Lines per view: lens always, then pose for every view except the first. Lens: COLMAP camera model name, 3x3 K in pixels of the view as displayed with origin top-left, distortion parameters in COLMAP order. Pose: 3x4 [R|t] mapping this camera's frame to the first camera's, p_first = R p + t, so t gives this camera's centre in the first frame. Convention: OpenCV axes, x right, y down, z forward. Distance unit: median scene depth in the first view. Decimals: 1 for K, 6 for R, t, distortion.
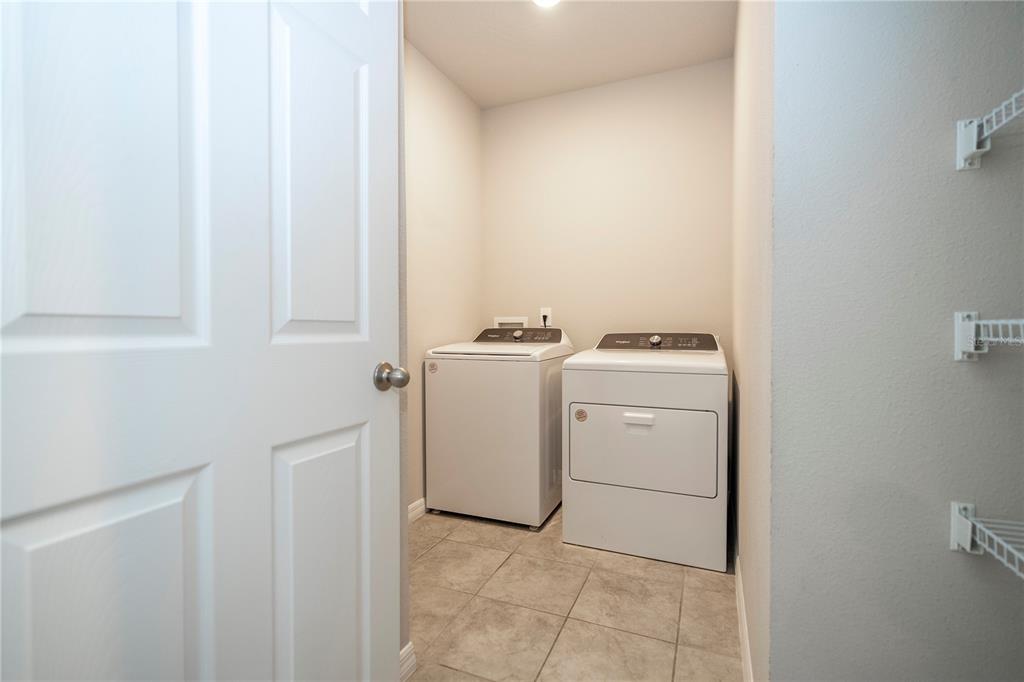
lens RADIAL K [[459.4, 0, 528.5], [0, 459.4, 338.7], [0, 0, 1]] dist [-0.001973, 0.000928]
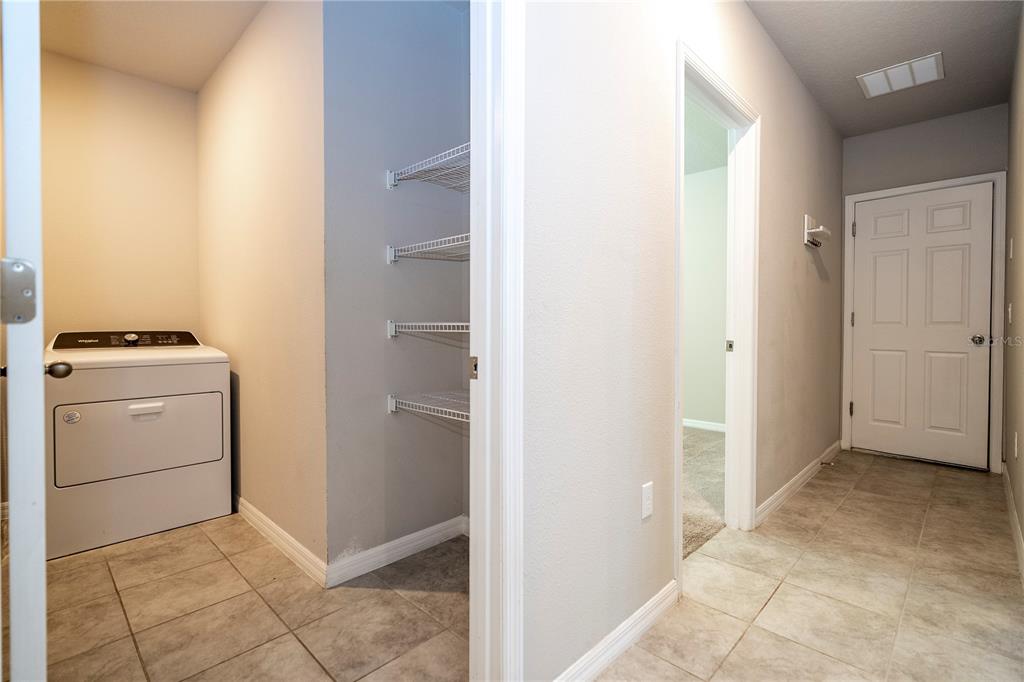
lens RADIAL K [[459.4, 0, 517.7], [0, 459.4, 339.8], [0, 0, 1]] dist [-0.001973, 0.000928]
pose [[0.368878, -0.026751, 0.929093, -0.450937], [0.021906, 0.999558, 0.020082, 0.006660], [-0.929219, 0.012944, 0.369302, -0.234381]]
